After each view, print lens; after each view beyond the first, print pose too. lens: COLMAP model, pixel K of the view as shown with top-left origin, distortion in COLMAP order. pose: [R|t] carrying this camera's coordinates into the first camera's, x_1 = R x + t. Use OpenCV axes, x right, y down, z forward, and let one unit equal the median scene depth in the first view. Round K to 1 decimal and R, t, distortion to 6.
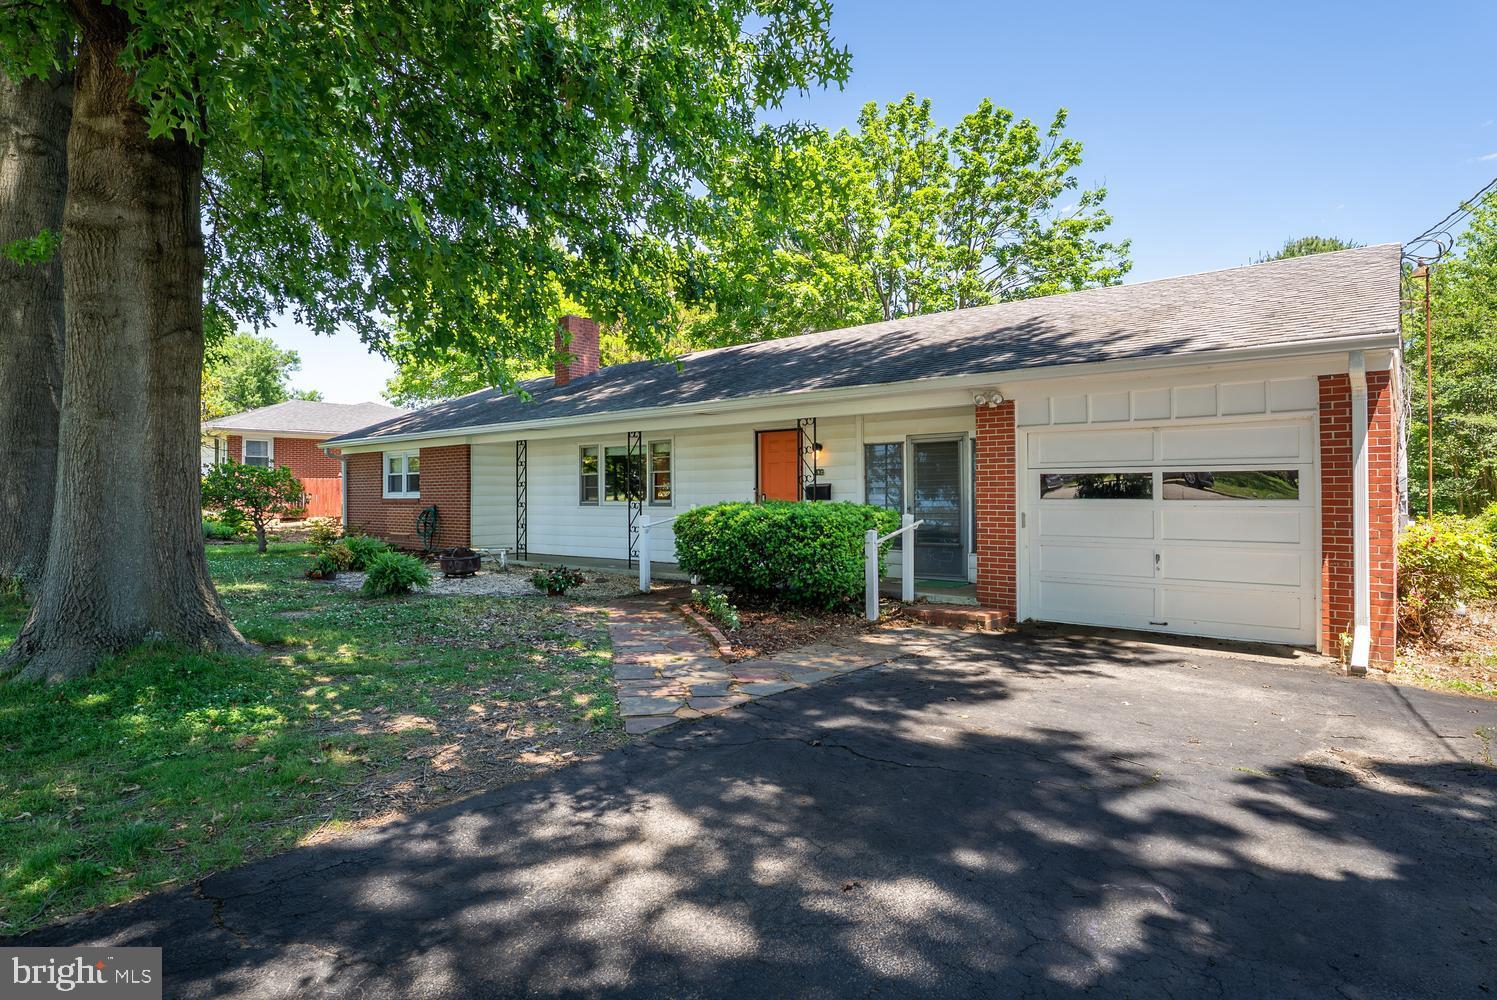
lens RADIAL K [[763.4, 0, 748.5], [0, 763.4, 500.0], [0, 0, 1]] dist [-0.000514, -0.000054]
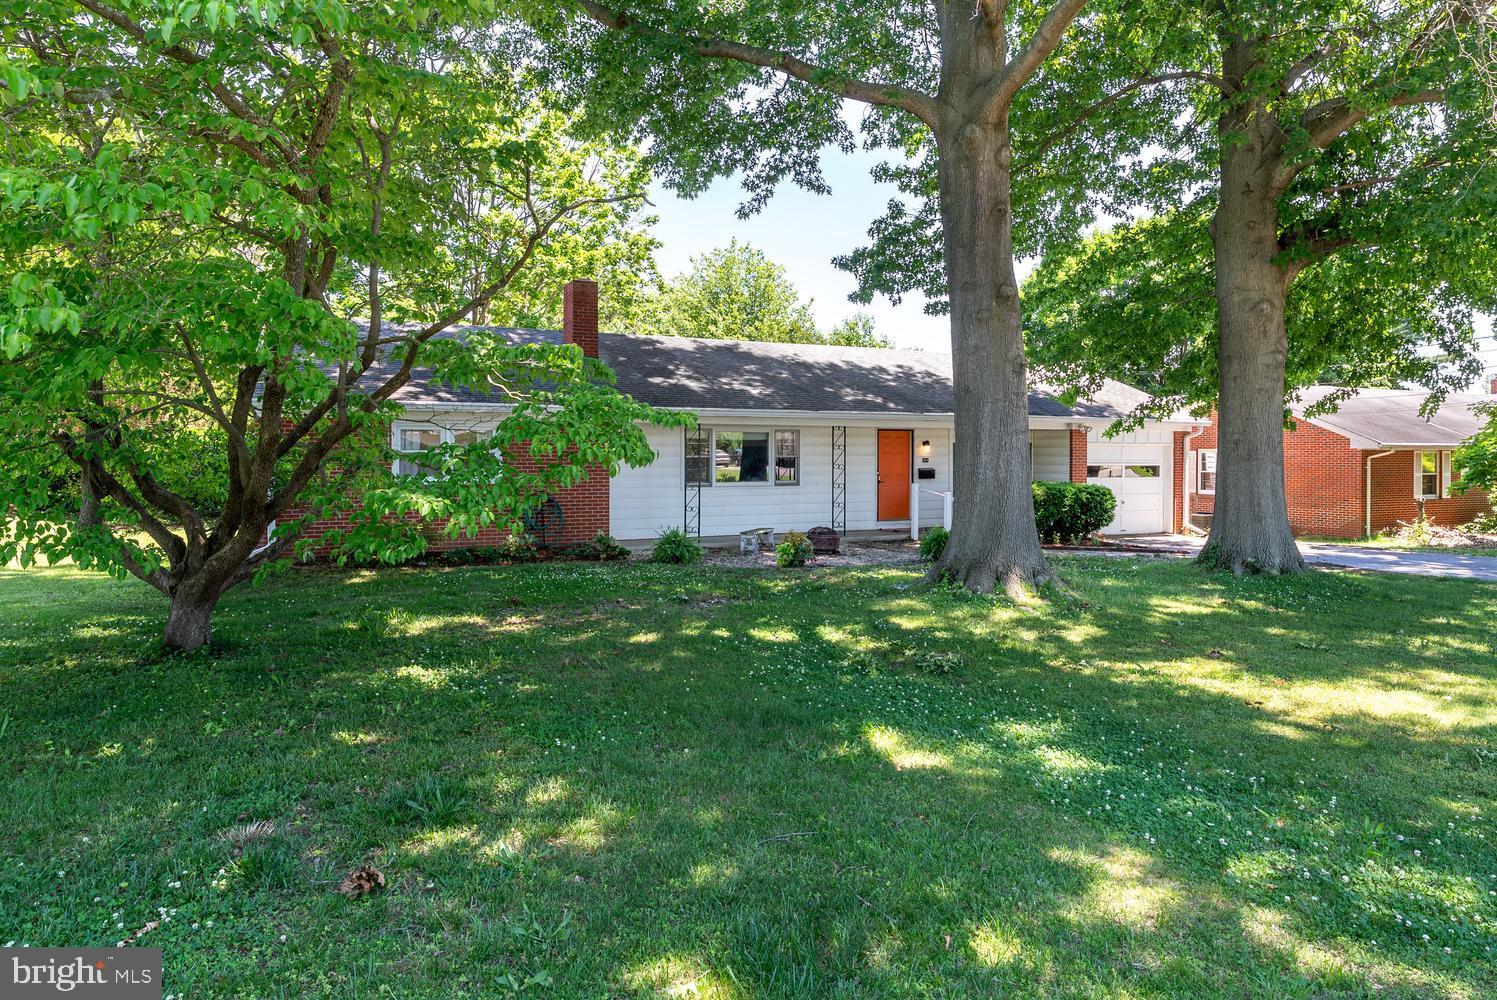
lens RADIAL K [[880.3, 0, 748.5], [0, 880.3, 500.0], [0, 0, 1]] dist [-0.001303, -0.000545]
pose [[0.438466, -0.038786, 0.897911, -1.230184], [0.004313, 0.999148, 0.041053, -0.023565], [-0.898737, -0.014128, 0.438260, 0.422294]]
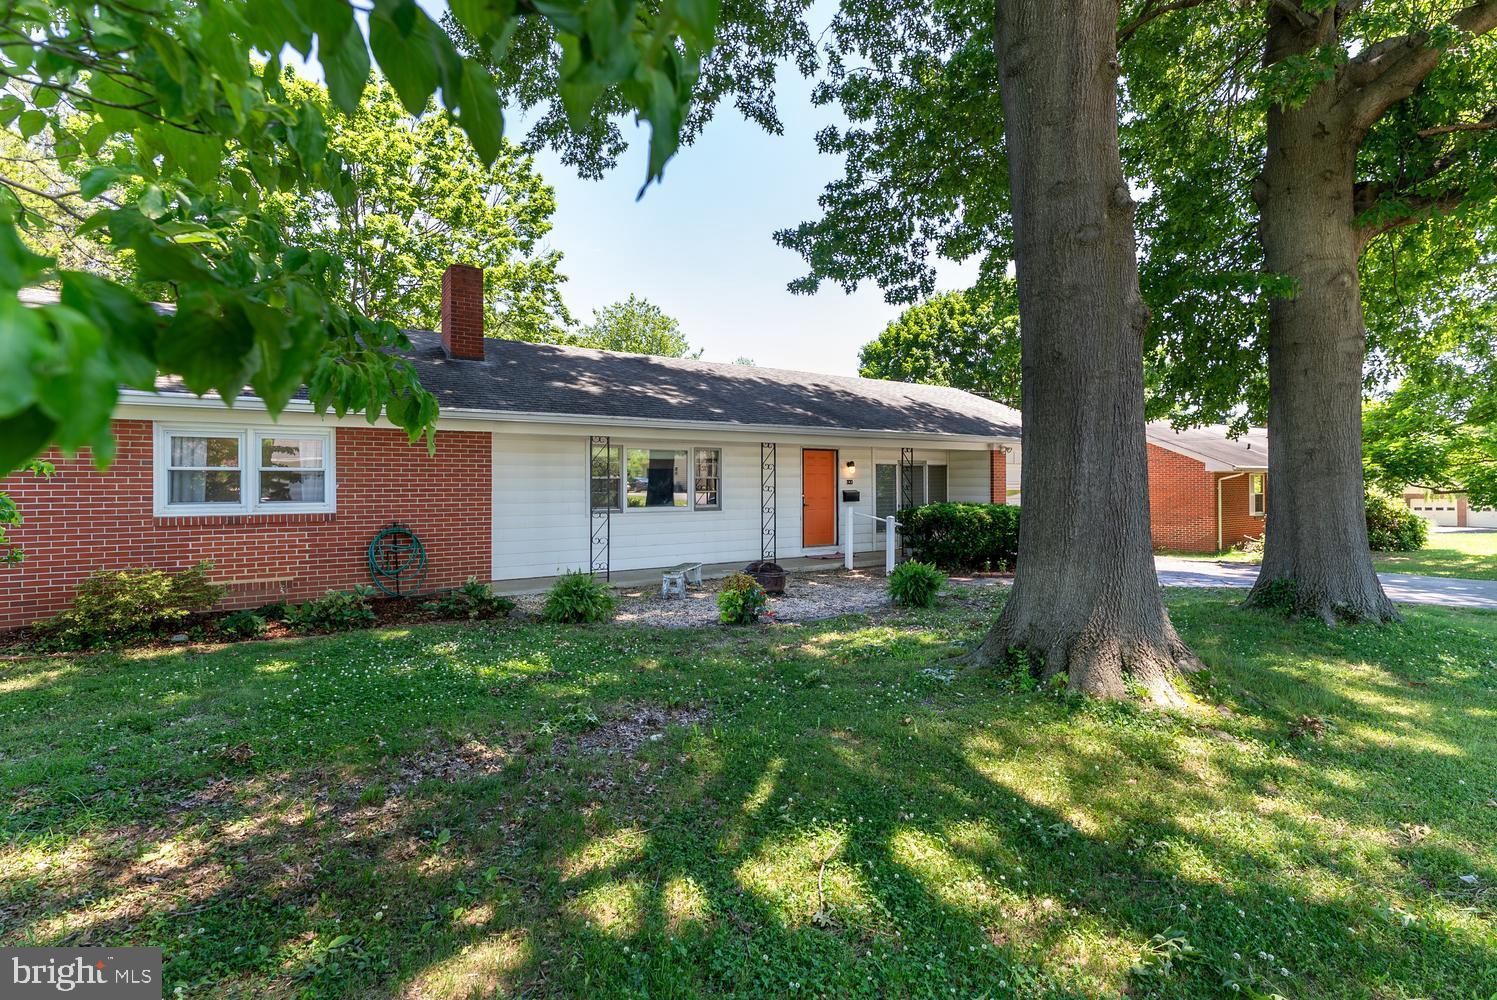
lens RADIAL K [[687.1, 0, 748.5], [0, 687.1, 500.0], [0, 0, 1]] dist [-0.010617, 0.000493]
pose [[0.295063, -0.017169, 0.955323, -0.903096], [0.008858, 0.999845, 0.015234, -0.018377], [-0.955437, 0.003967, 0.295169, 0.612219]]
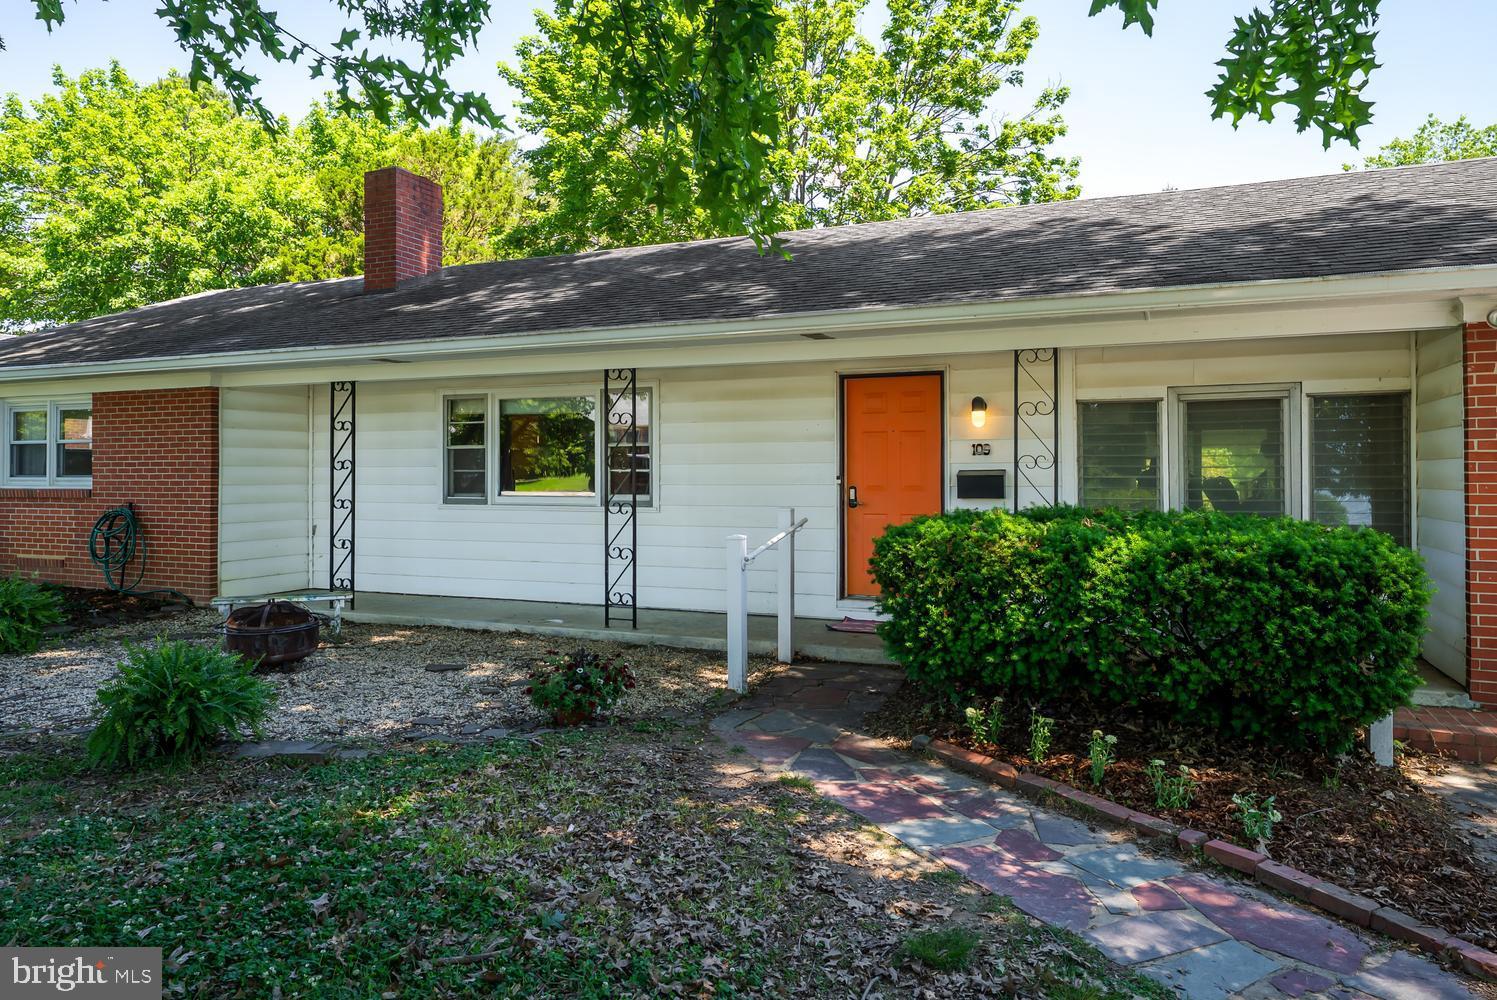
lens RADIAL K [[934.5, 0, 740.6], [0, 934.5, 471.4], [0, 0, 1]] dist [-0.000391, -0.000157]
pose [[0.959207, 0.002130, 0.282696, -0.208483], [-0.000291, 0.999979, -0.006545, -0.011671], [-0.282704, 0.006196, 0.959187, 0.294752]]
